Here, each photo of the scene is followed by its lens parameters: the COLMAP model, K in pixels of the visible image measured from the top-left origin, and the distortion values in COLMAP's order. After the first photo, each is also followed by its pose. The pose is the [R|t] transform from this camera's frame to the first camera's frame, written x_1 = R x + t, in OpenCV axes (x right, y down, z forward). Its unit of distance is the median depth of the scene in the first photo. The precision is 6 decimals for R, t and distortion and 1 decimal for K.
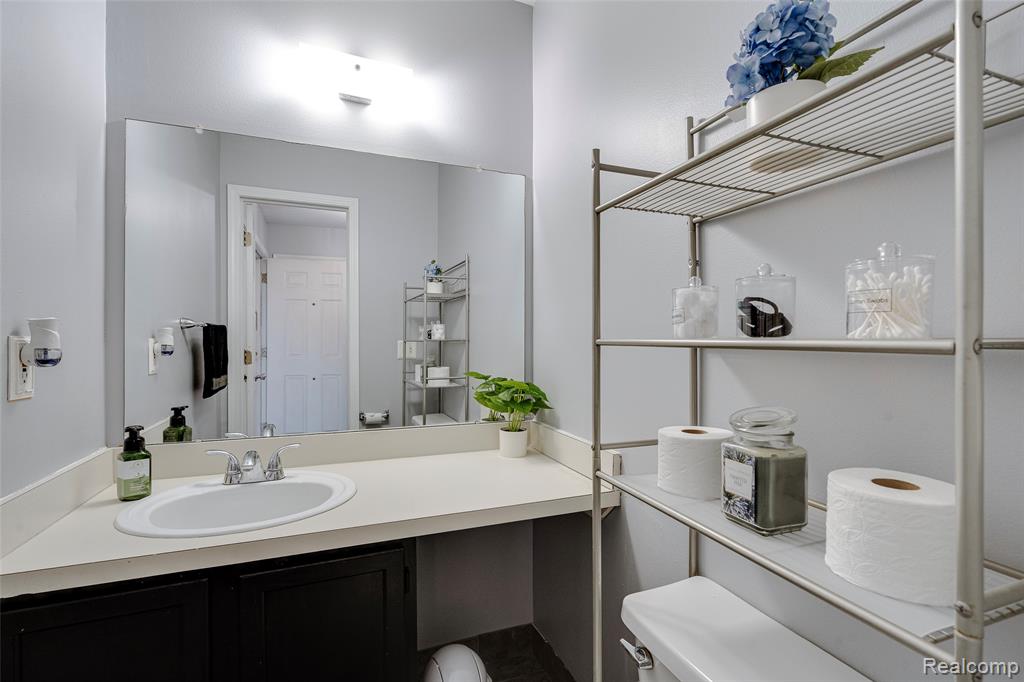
lens RADIAL K [[473.8, 0, 515.7], [0, 473.8, 342.1], [0, 0, 1]] dist [-0.000998, -0.000043]
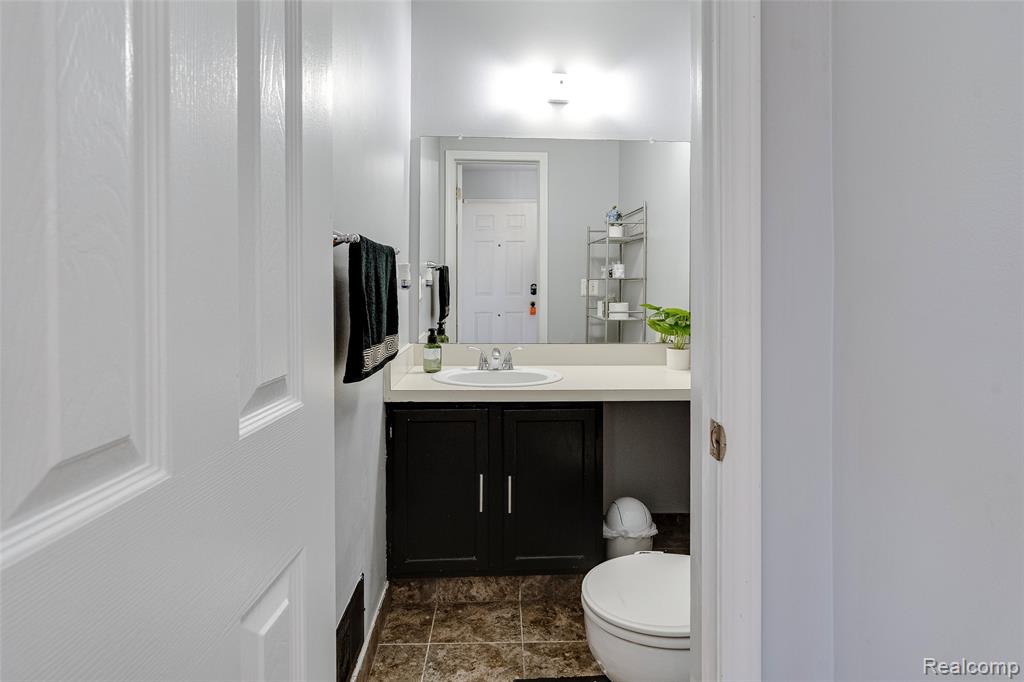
lens RADIAL K [[572.9, 0, 512.2], [0, 572.9, 283.8], [0, 0, 1]] dist [-0.001431, 0.000528]
pose [[0.940455, 0.004649, -0.339886, 0.070807], [-0.004902, 0.999988, 0.000117, 0.011580], [0.339882, 0.001556, 0.940467, -0.421109]]
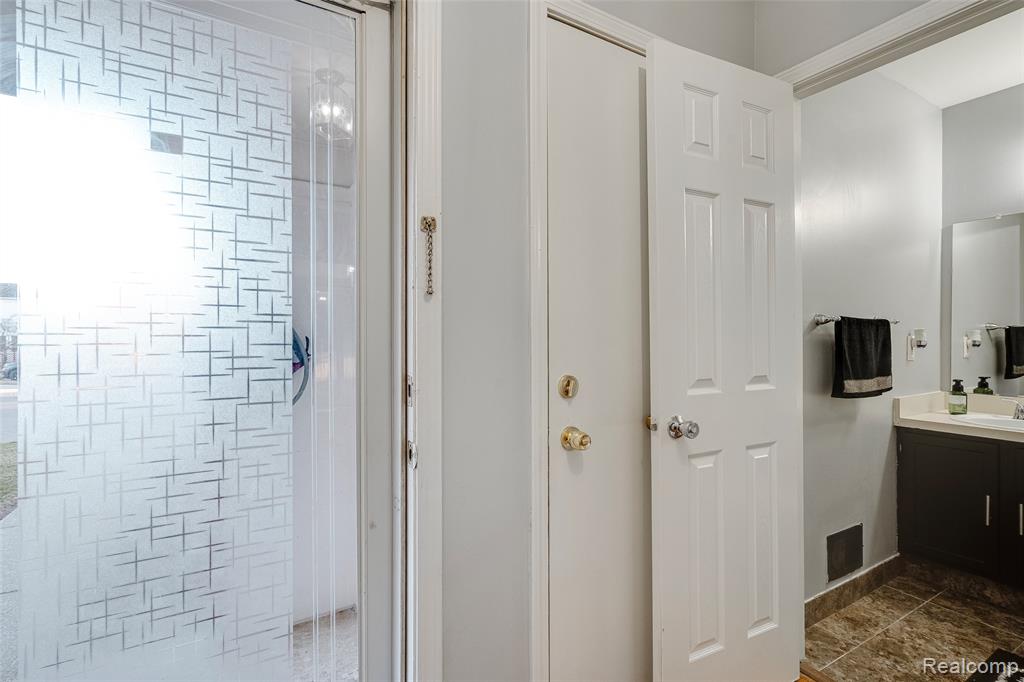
lens RADIAL K [[463.1, 0, 507.0], [0, 463.1, 340.5], [0, 0, 1]] dist [-0.002176, 0.000528]
pose [[0.145353, 0.000375, -0.989380, 0.481460], [-0.004430, 0.999990, -0.000272, 0.010319], [0.989370, 0.004423, 0.145353, -0.661039]]
